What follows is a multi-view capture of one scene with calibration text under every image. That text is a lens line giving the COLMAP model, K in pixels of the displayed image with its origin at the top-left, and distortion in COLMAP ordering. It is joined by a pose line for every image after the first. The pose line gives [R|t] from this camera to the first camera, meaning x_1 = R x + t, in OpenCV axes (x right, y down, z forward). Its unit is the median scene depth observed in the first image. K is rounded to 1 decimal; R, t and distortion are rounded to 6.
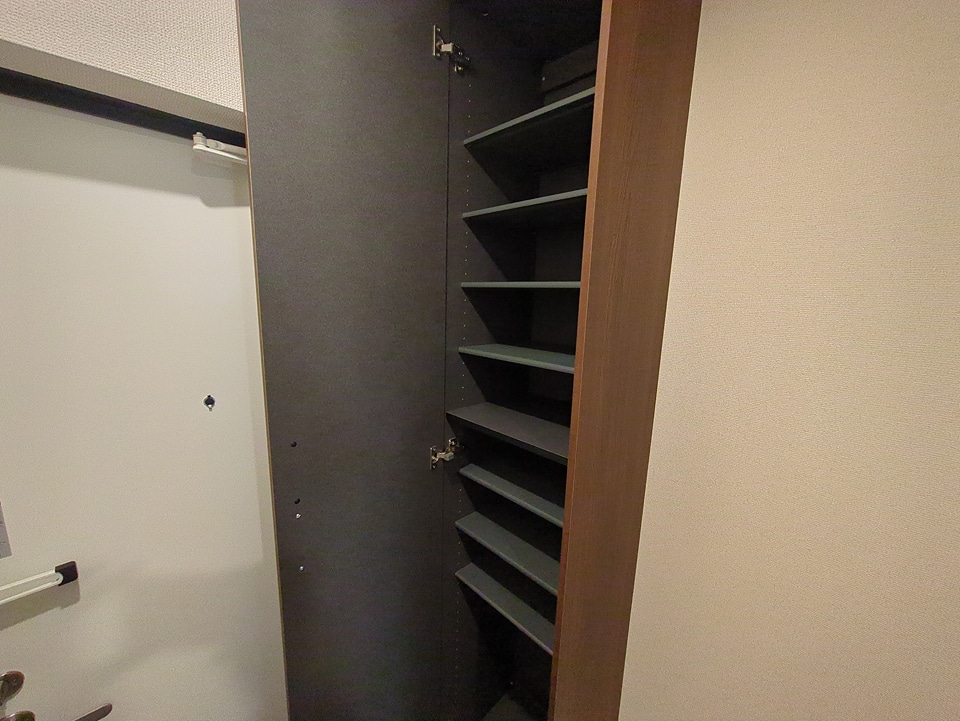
lens RADIAL K [[381.8, 0, 482.6], [0, 381.8, 366.6], [0, 0, 1]] dist [-0.000573, -0.000030]
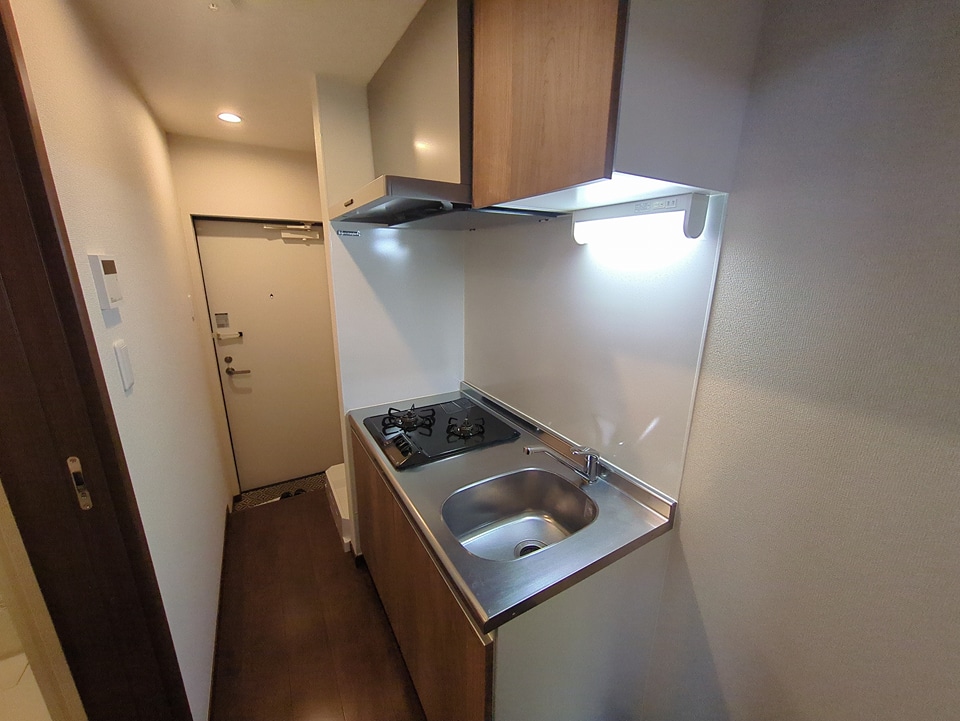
lens RADIAL K [[381.8, 0, 482.6], [0, 381.8, 366.6], [0, 0, 1]] dist [-0.000573, -0.000030]
pose [[0.974394, 0.044945, -0.220308, 2.367112], [-0.026409, 0.995913, 0.086376, 0.456369], [0.223290, -0.078346, 0.971599, -2.432208]]
